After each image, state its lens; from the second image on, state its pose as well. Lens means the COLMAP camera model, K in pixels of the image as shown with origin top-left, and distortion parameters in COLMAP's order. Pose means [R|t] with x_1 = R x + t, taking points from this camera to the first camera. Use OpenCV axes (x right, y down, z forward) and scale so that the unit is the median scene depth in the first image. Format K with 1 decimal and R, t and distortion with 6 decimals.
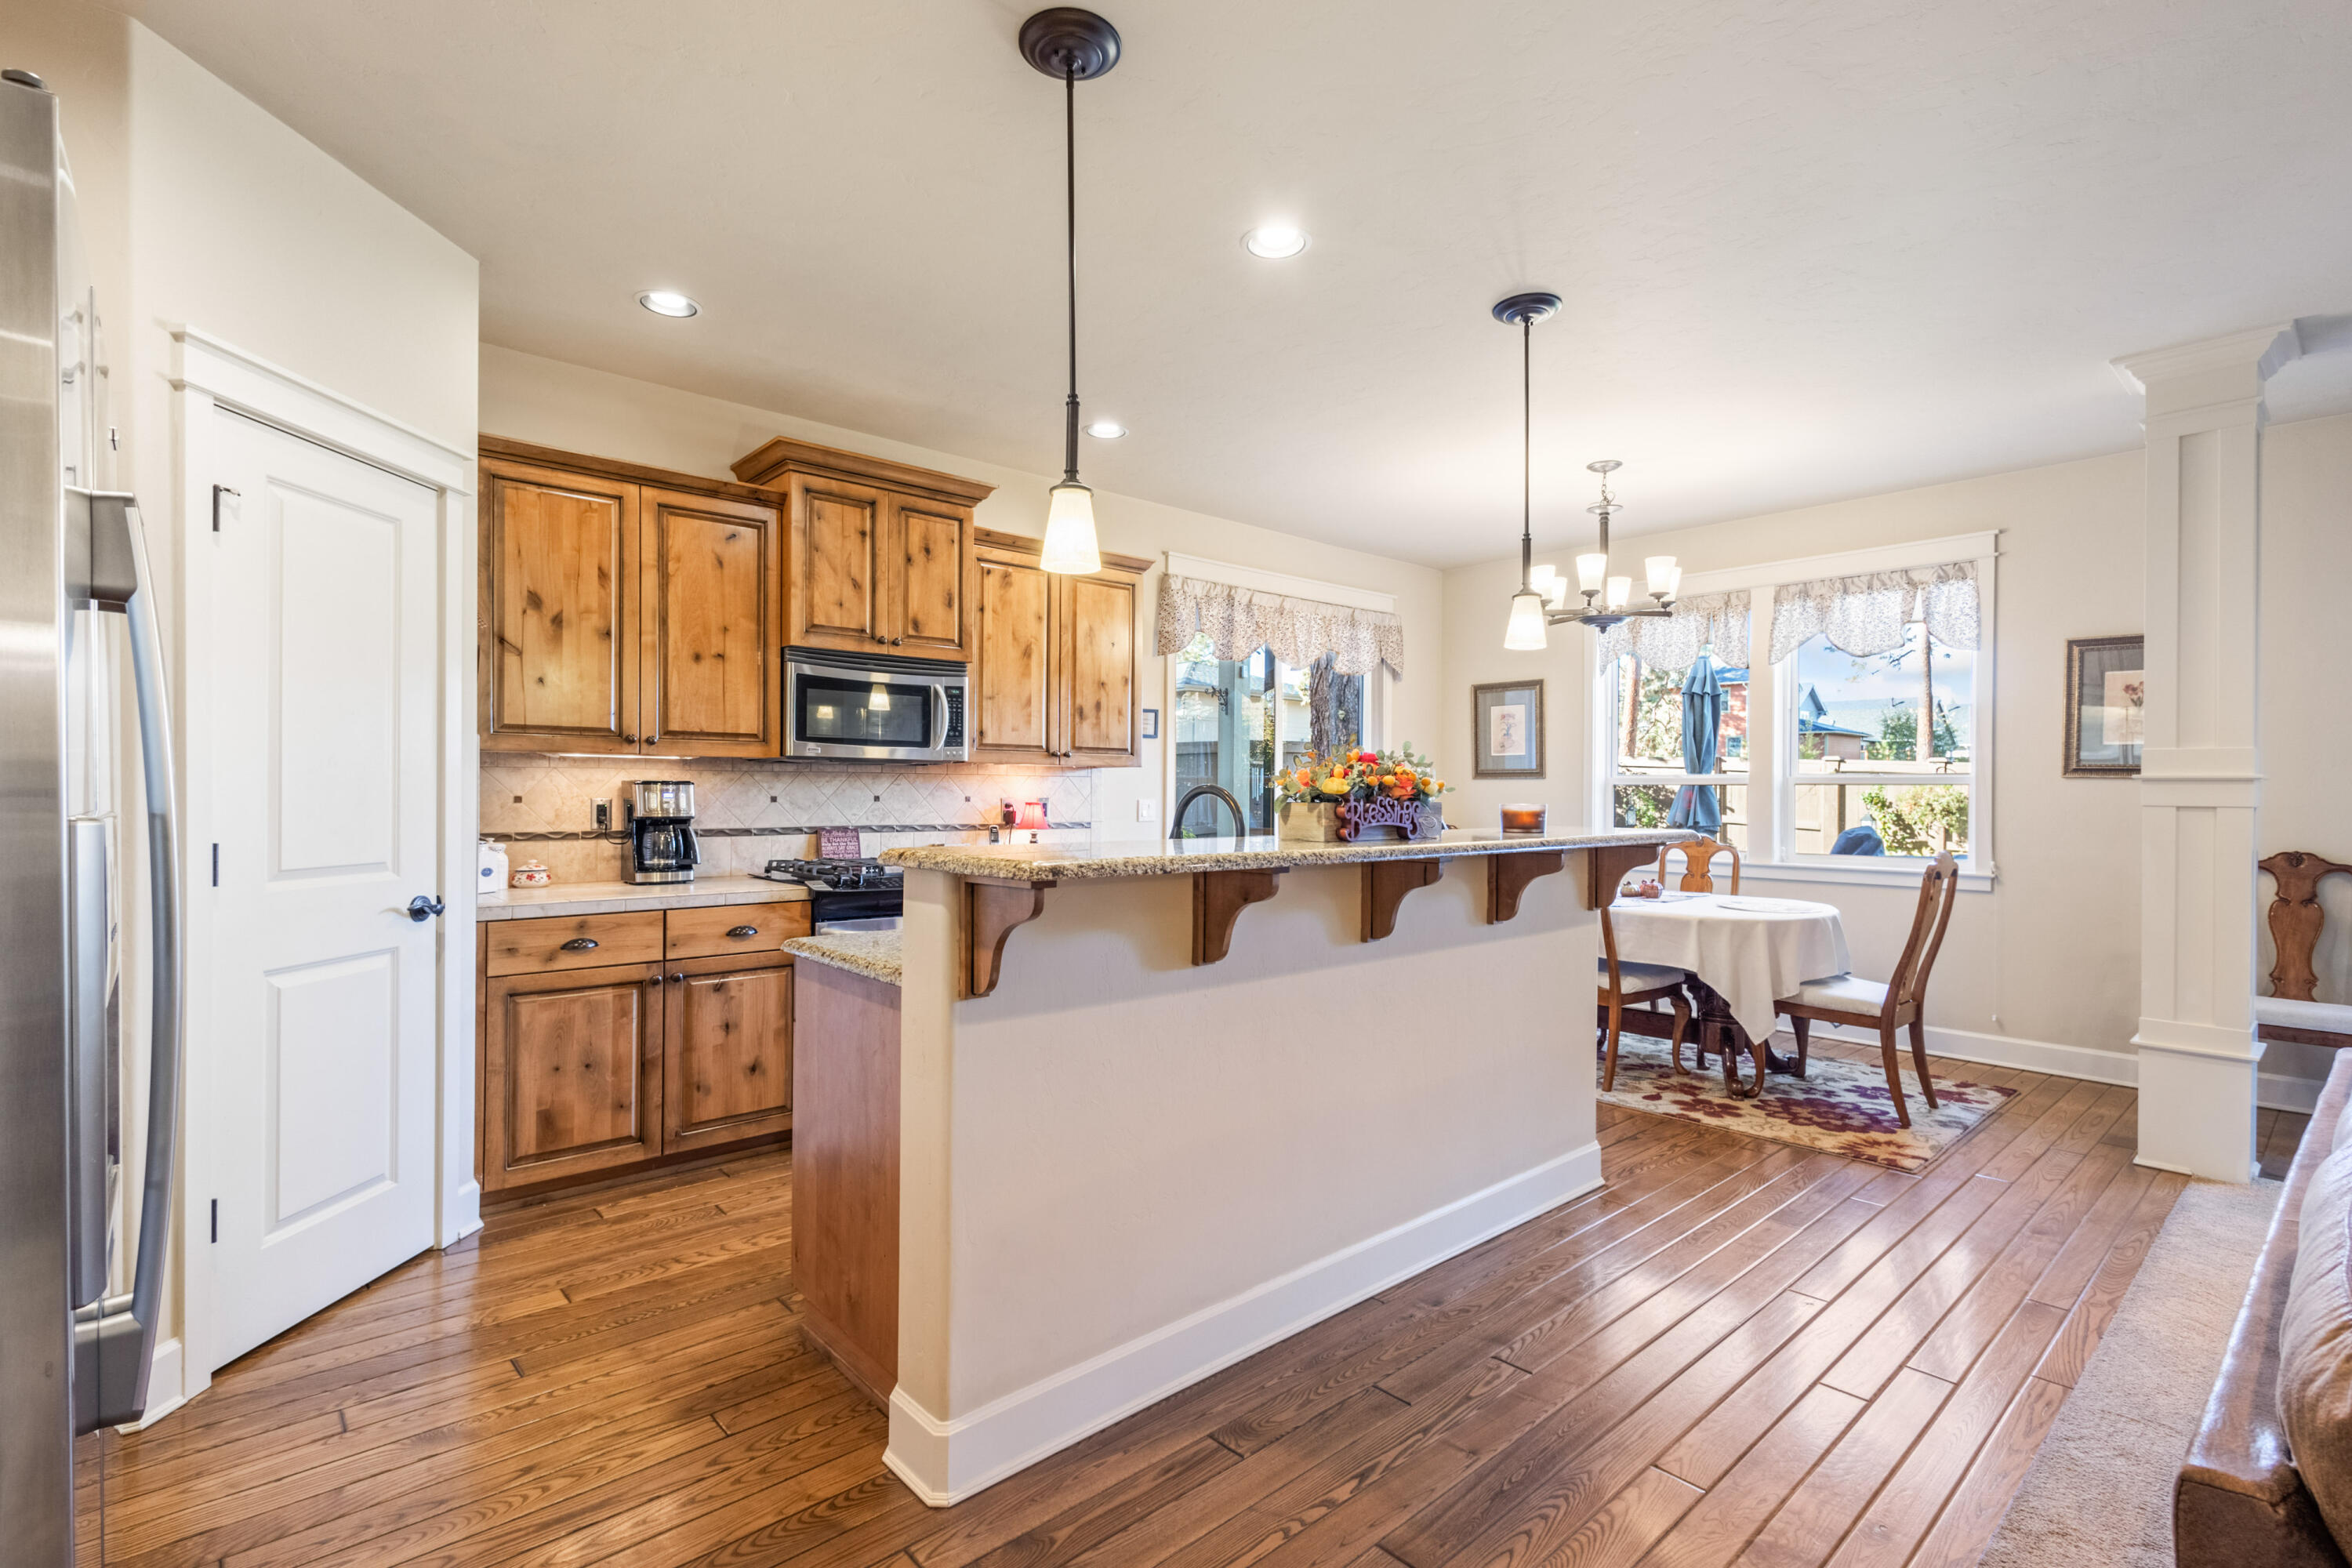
lens RADIAL K [[1089.1, 0, 1169.2], [0, 1089.1, 788.0], [0, 0, 1]] dist [0.011792, -0.000521]
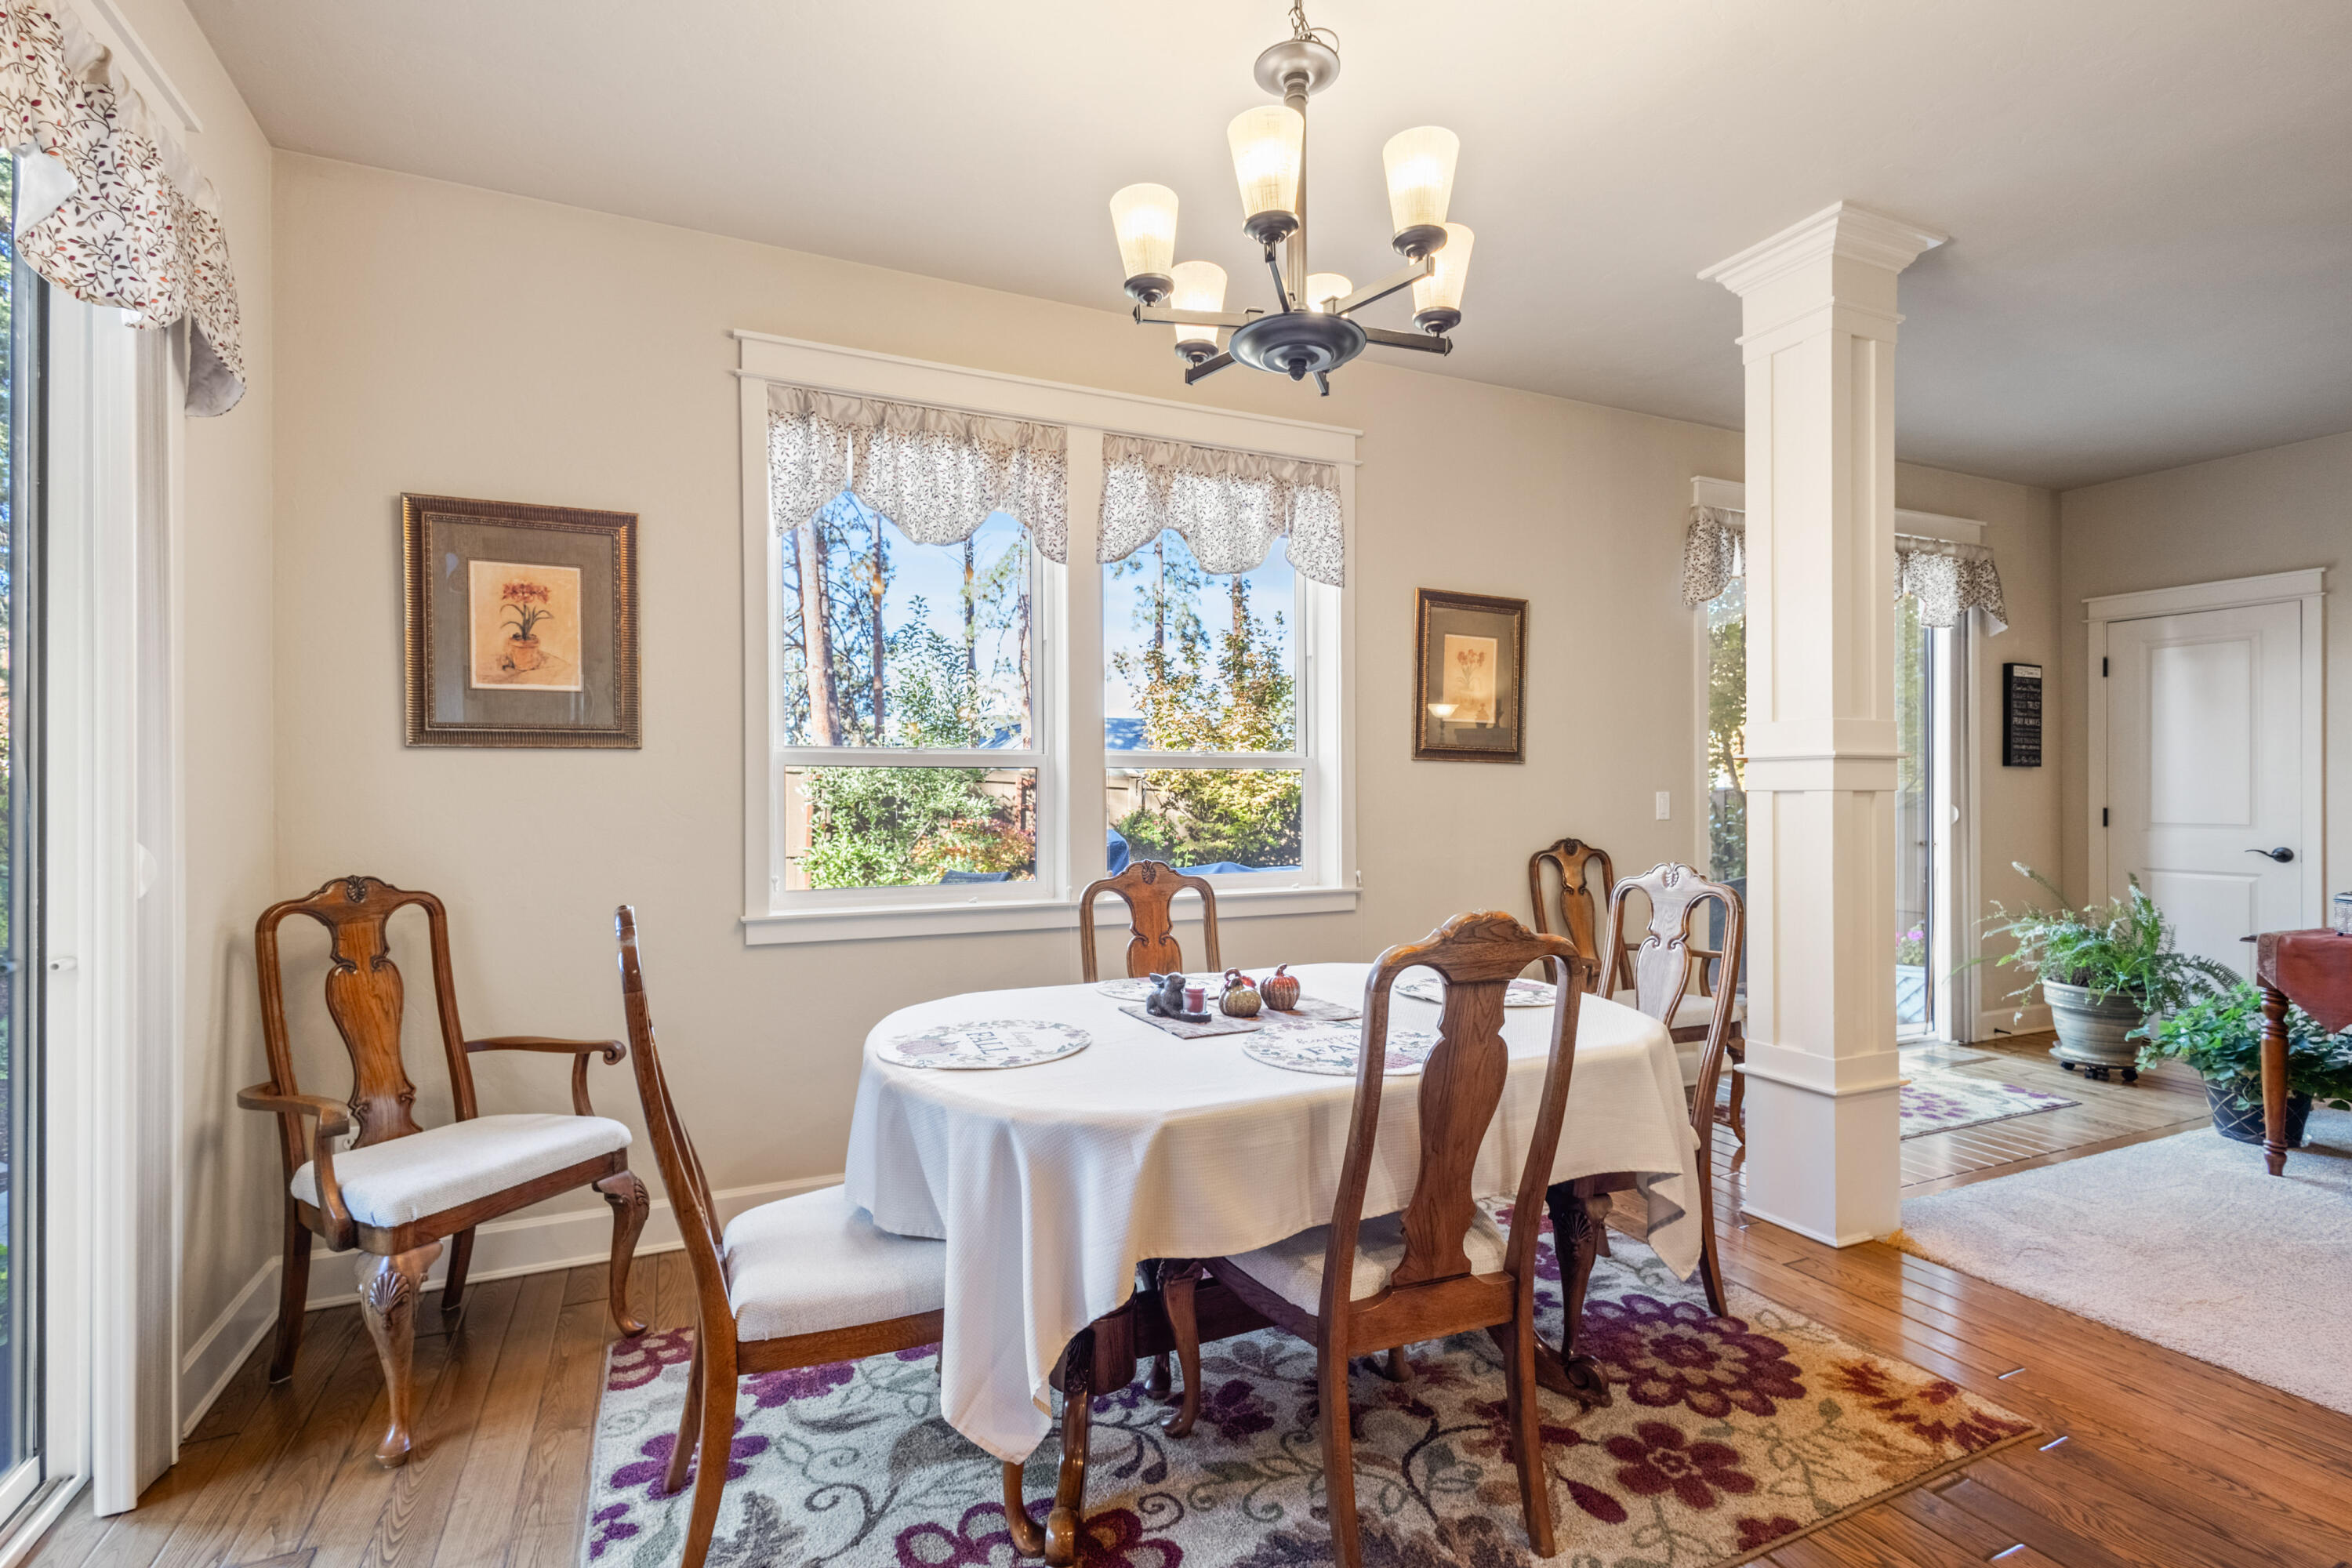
lens RADIAL K [[1089.1, 0, 1176.9], [0, 1089.1, 790.9], [0, 0, 1]] dist [0.011792, -0.000521]
pose [[0.291767, -0.005192, 0.956475, -0.001949], [0.004330, 0.999982, 0.004107, 0.008787], [-0.956480, 0.002943, 0.291784, 0.944371]]
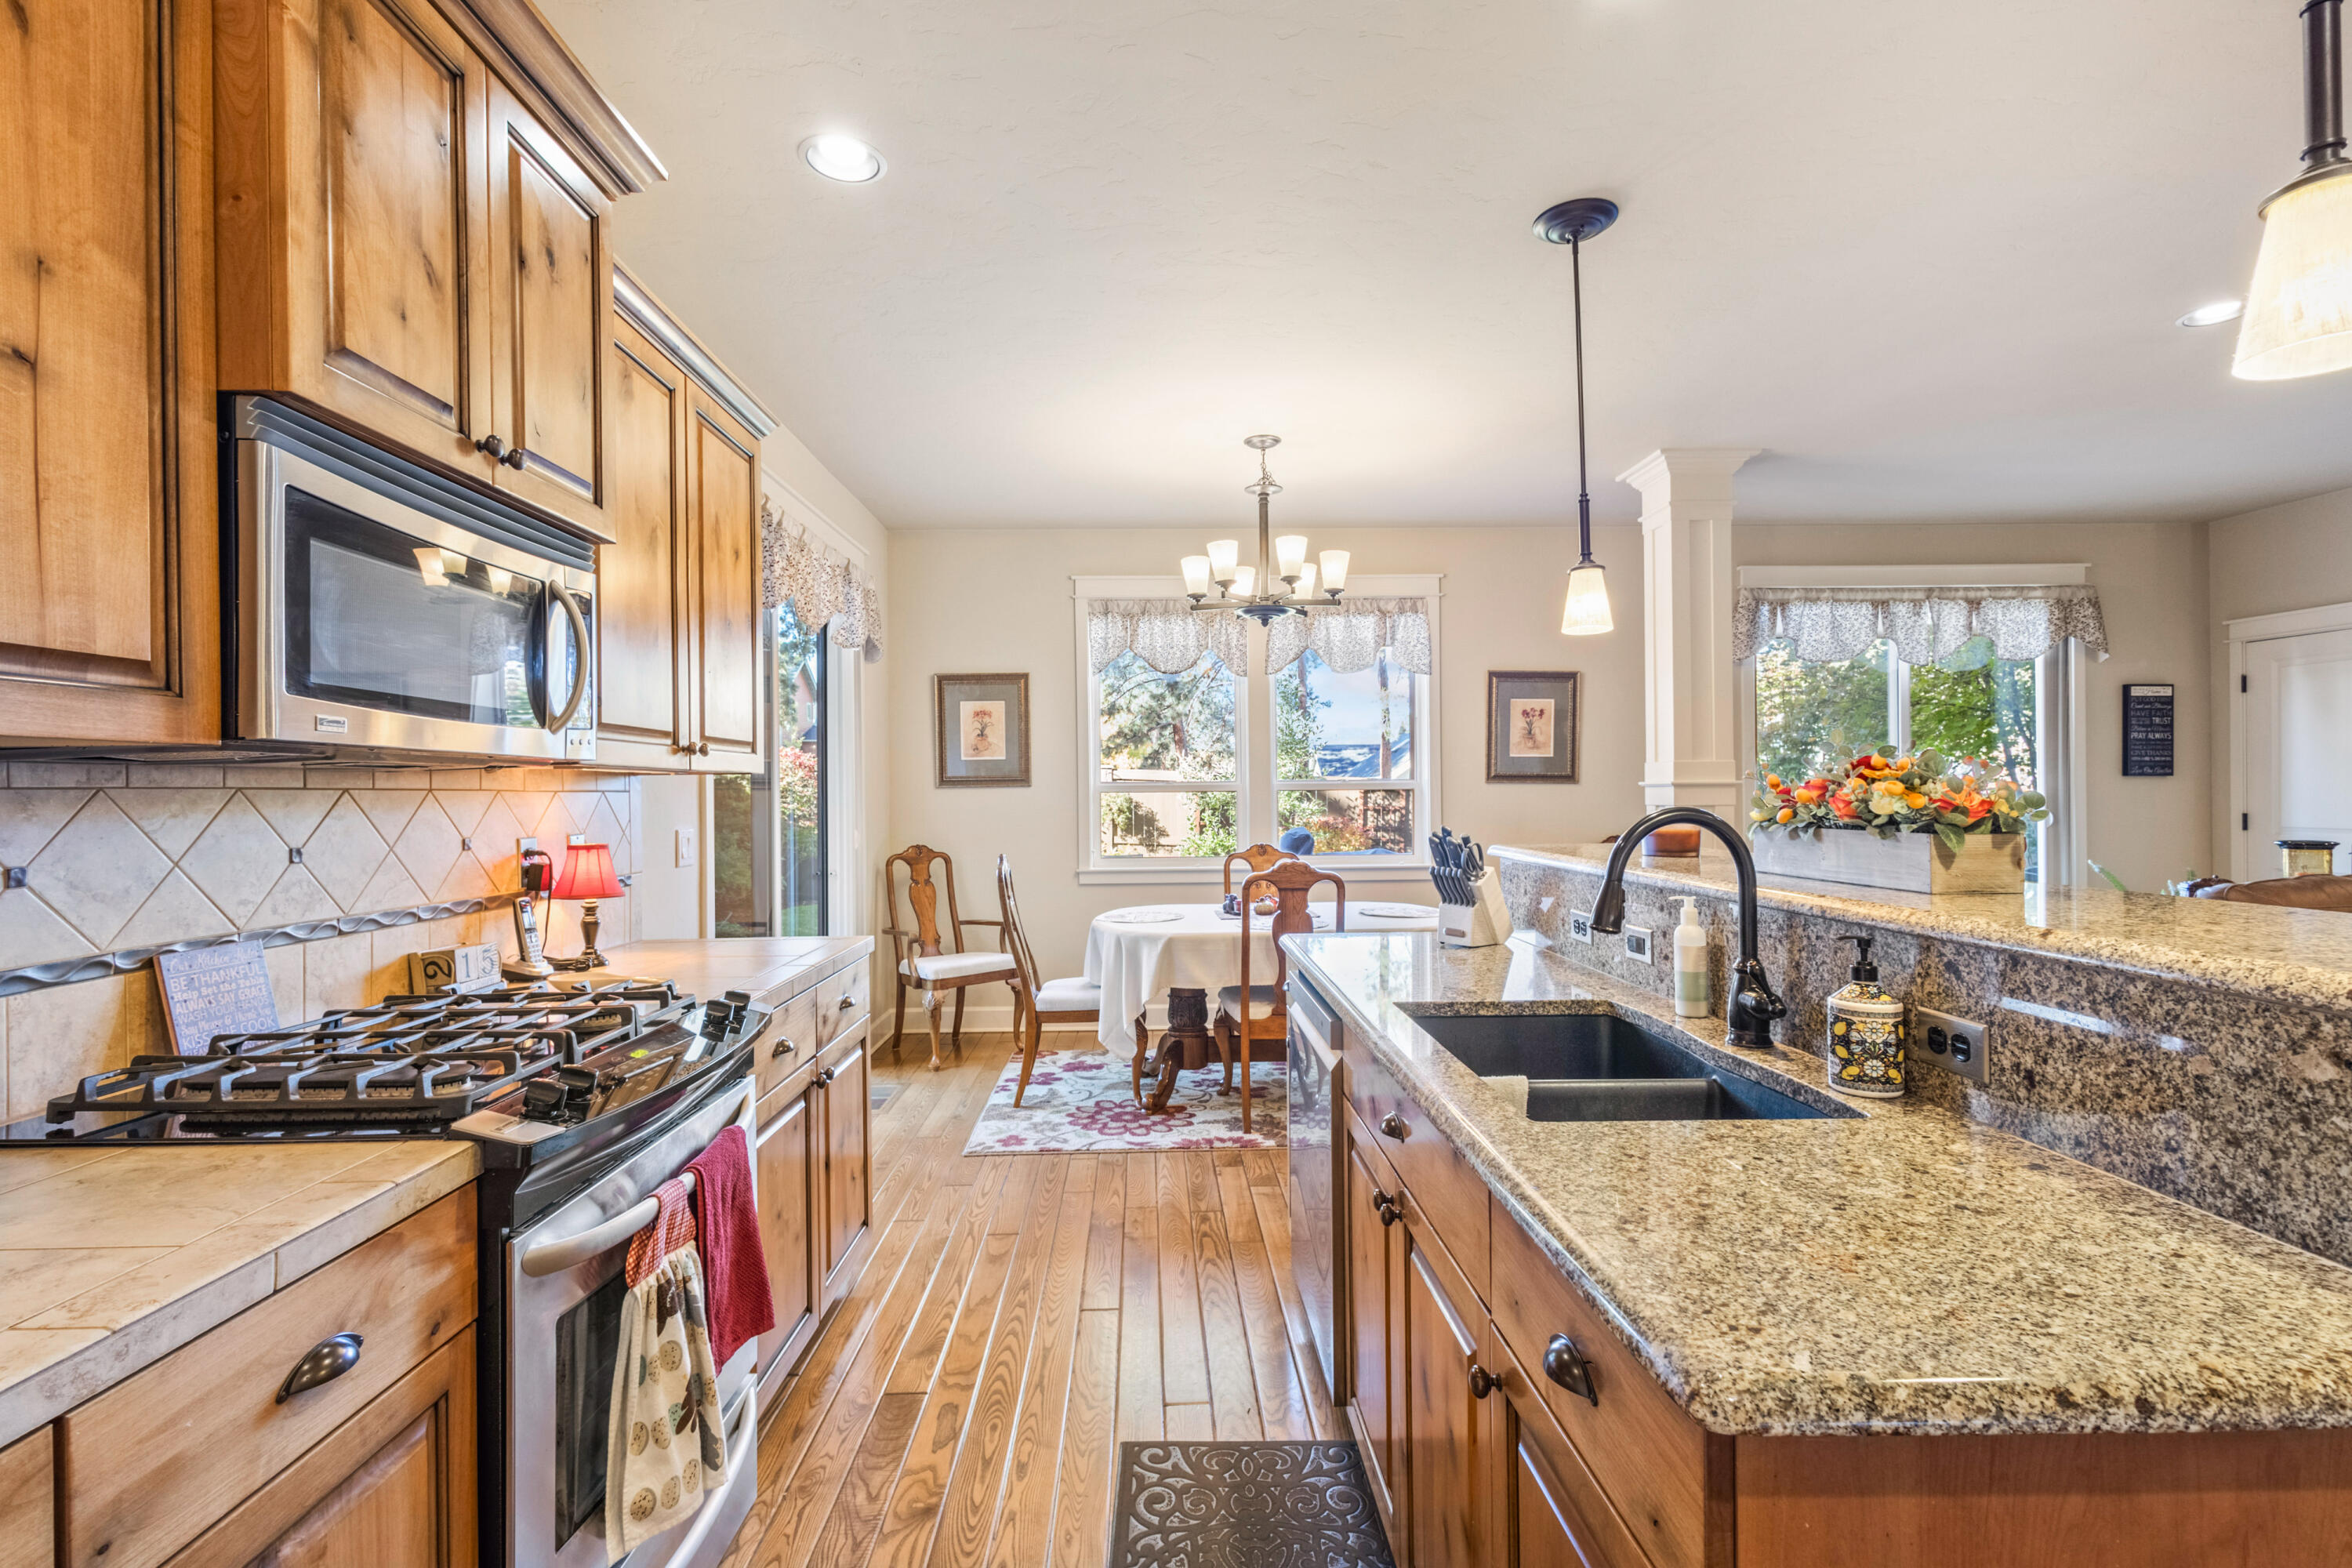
lens RADIAL K [[1089.1, 0, 1183.7], [0, 1089.1, 786.4], [0, 0, 1]] dist [0.011792, -0.000521]
pose [[0.638987, -0.008165, 0.769174, -0.348430], [0.013261, 0.999912, -0.000402, -0.009811], [-0.769103, 0.010457, 0.639039, 0.485037]]
